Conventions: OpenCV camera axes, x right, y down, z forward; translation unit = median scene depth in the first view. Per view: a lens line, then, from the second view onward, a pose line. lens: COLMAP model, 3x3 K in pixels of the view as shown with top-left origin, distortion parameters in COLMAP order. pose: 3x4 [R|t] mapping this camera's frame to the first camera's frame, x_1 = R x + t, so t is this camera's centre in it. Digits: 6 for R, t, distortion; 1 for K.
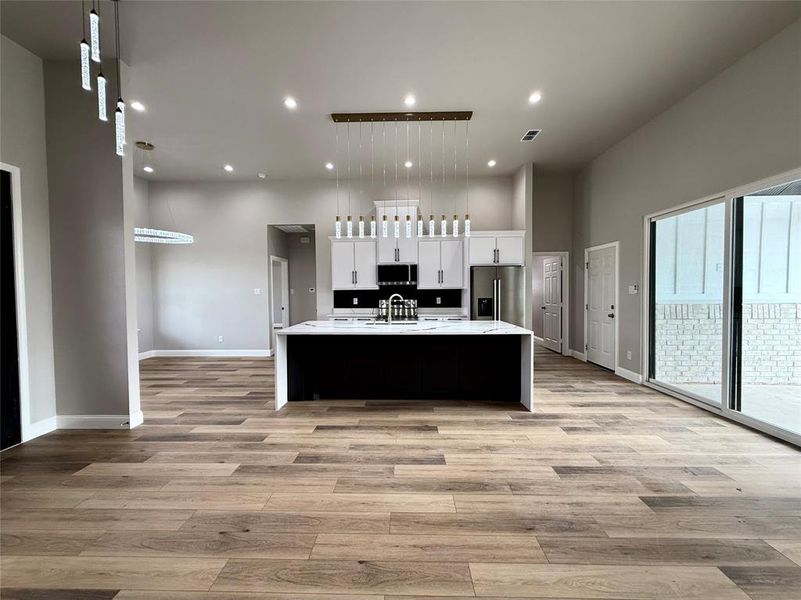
lens RADIAL K [[323.0, 0, 397.0], [0, 323.0, 297.4], [0, 0, 1]] dist [0.001018, 0.000177]
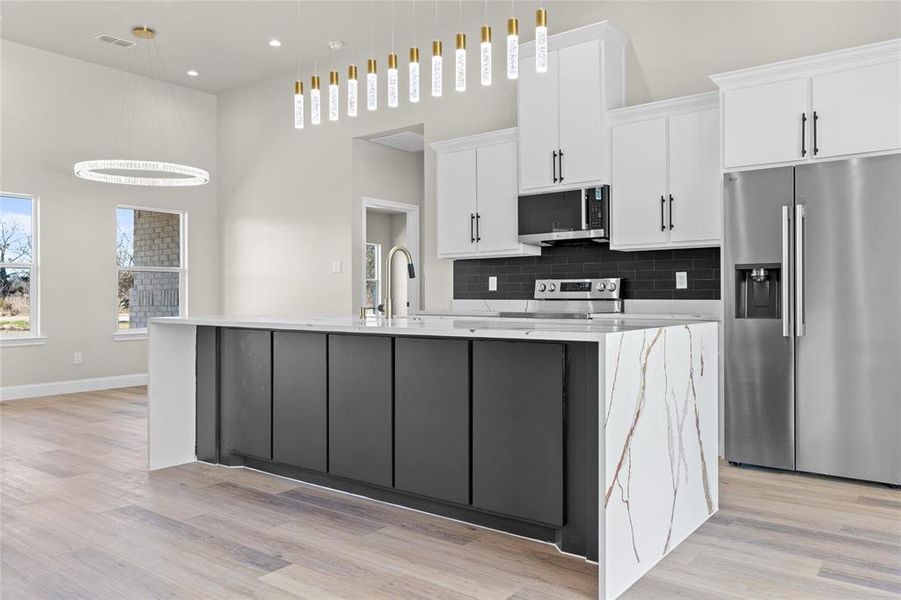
lens RADIAL K [[670.9, 0, 450.5], [0, 670.9, 300.0], [0, 0, 1]] dist [-0.001058, -0.000827]
pose [[0.810691, 0.008226, -0.585416, 0.384431], [-0.017457, 0.999796, -0.010126, 0.047104], [0.585214, 0.018429, 0.810670, 0.237550]]
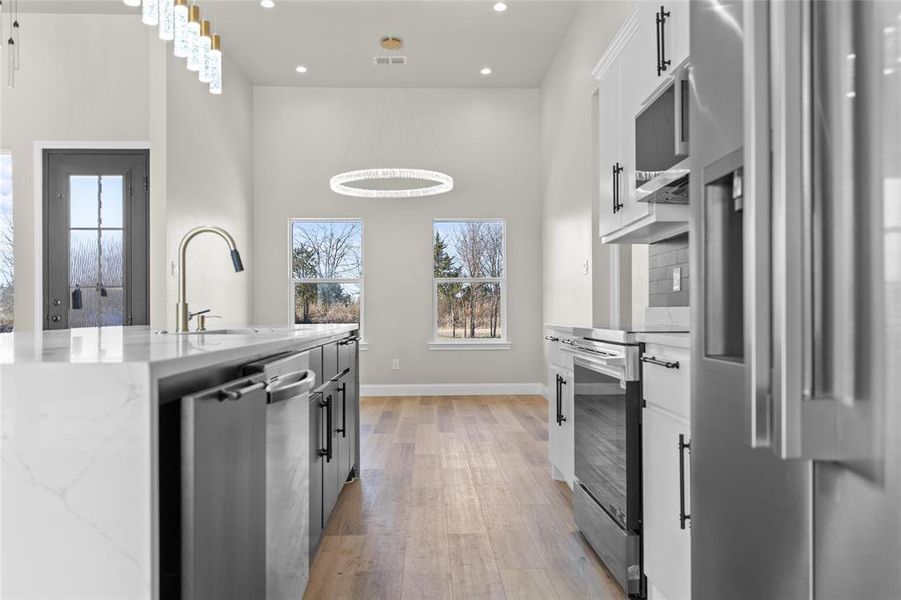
lens RADIAL K [[655.3, 0, 450.5], [0, 655.3, 300.0], [0, 0, 1]] dist [0.008909, 0.002832]
pose [[0.067188, -0.011790, -0.997671, 0.408116], [-0.021683, 0.999677, -0.013274, 0.041722], [0.997505, 0.022524, 0.066910, 0.835225]]
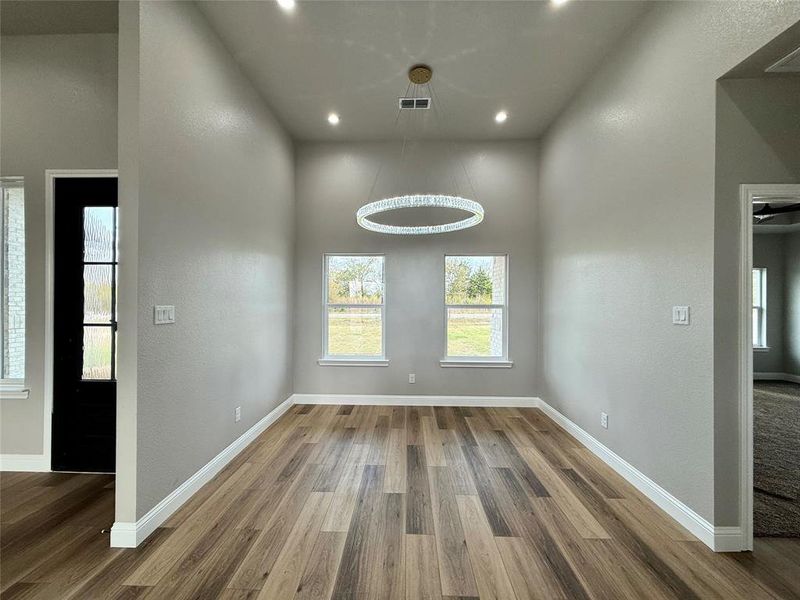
lens RADIAL K [[322.6, 0, 396.5], [0, 322.6, 297.4], [0, 0, 1]] dist [0.001018, 0.000177]
pose [[-0.002650, -0.003555, -0.999990, -0.129705], [-0.032865, 0.999454, -0.003466, -0.026630], [0.999456, 0.032855, -0.002765, 0.778631]]
